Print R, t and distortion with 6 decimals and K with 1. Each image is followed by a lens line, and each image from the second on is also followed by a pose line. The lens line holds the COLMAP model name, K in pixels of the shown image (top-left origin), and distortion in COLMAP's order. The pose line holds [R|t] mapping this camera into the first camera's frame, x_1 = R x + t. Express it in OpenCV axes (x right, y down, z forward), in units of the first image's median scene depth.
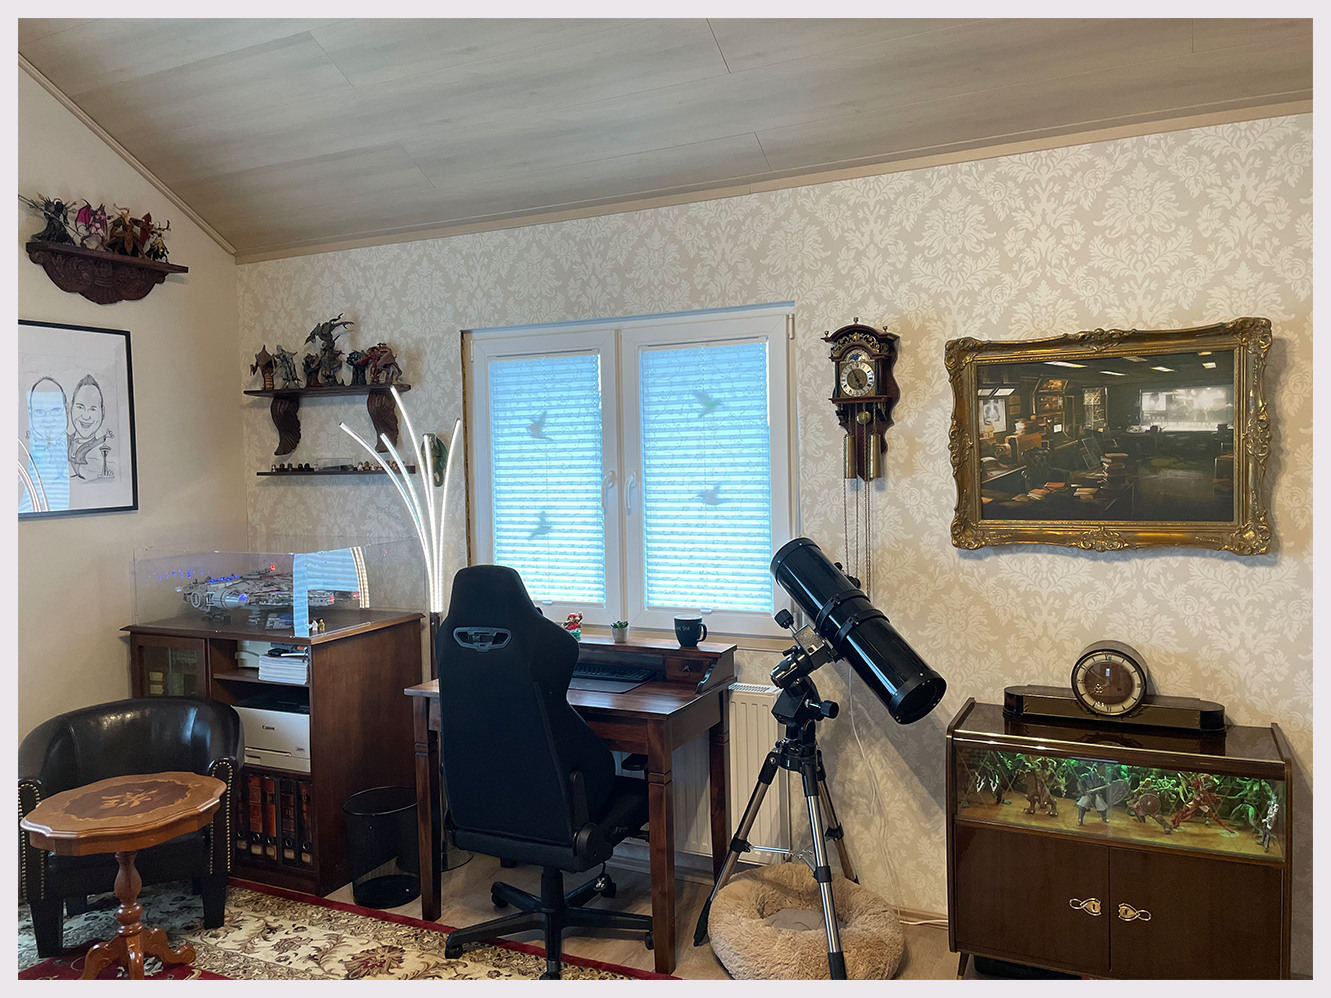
lens RADIAL K [[1055.4, 0, 616.4], [0, 1055.4, 482.8], [0, 0, 1]] dist [0.059823, -0.114922]
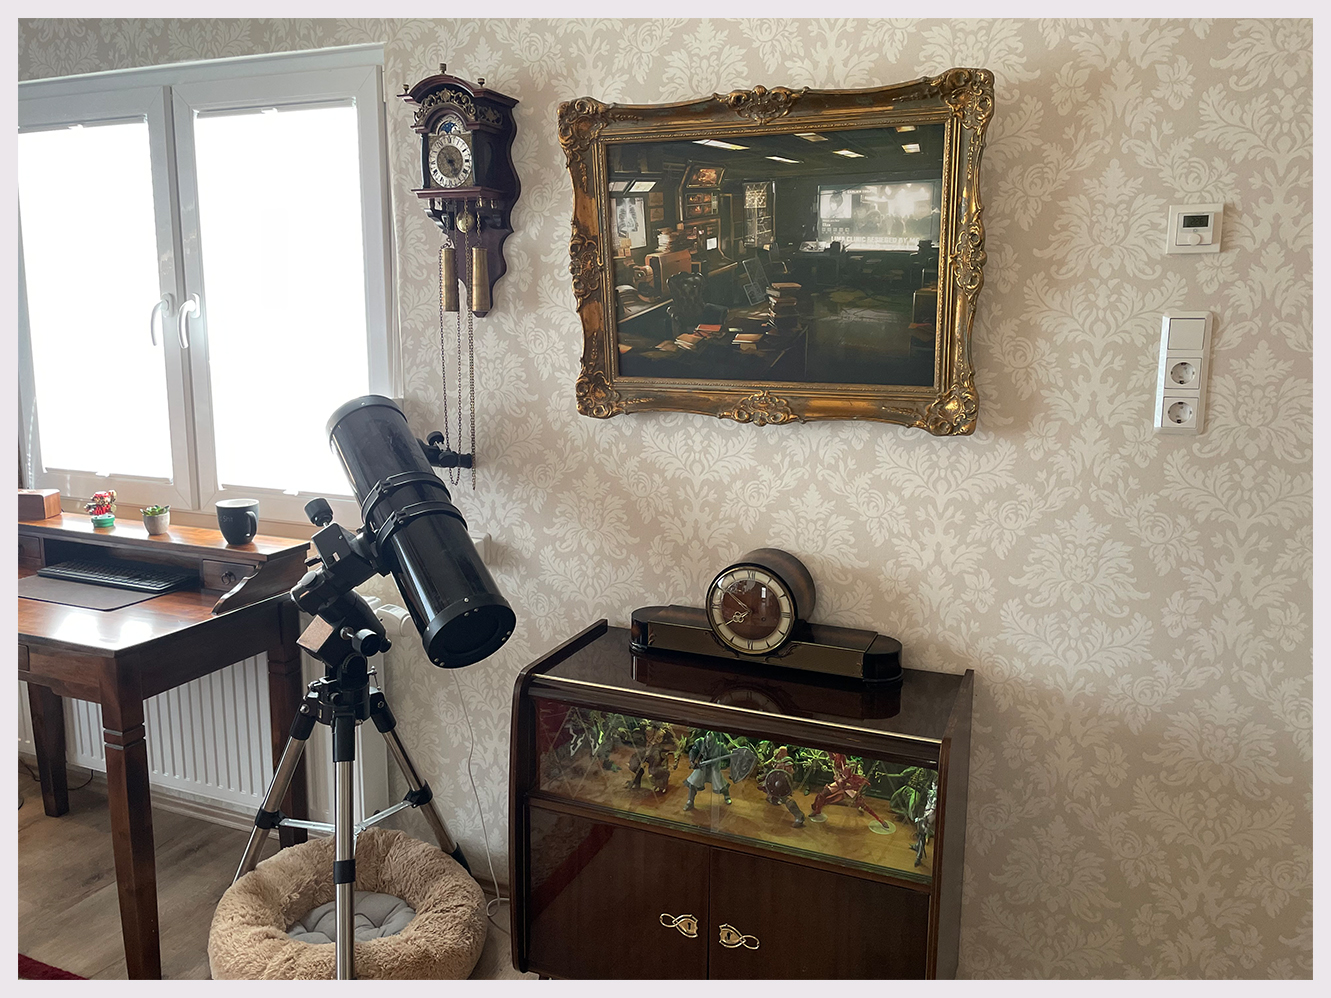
lens RADIAL K [[1055.4, 0, 654.0], [0, 1055.4, 496.8], [0, 0, 1]] dist [0.059823, -0.114922]
pose [[0.994956, 0.016221, 0.098991, 0.315580], [-0.030453, 0.989108, 0.144005, 0.013059], [-0.095577, -0.146293, 0.984613, 0.310941]]
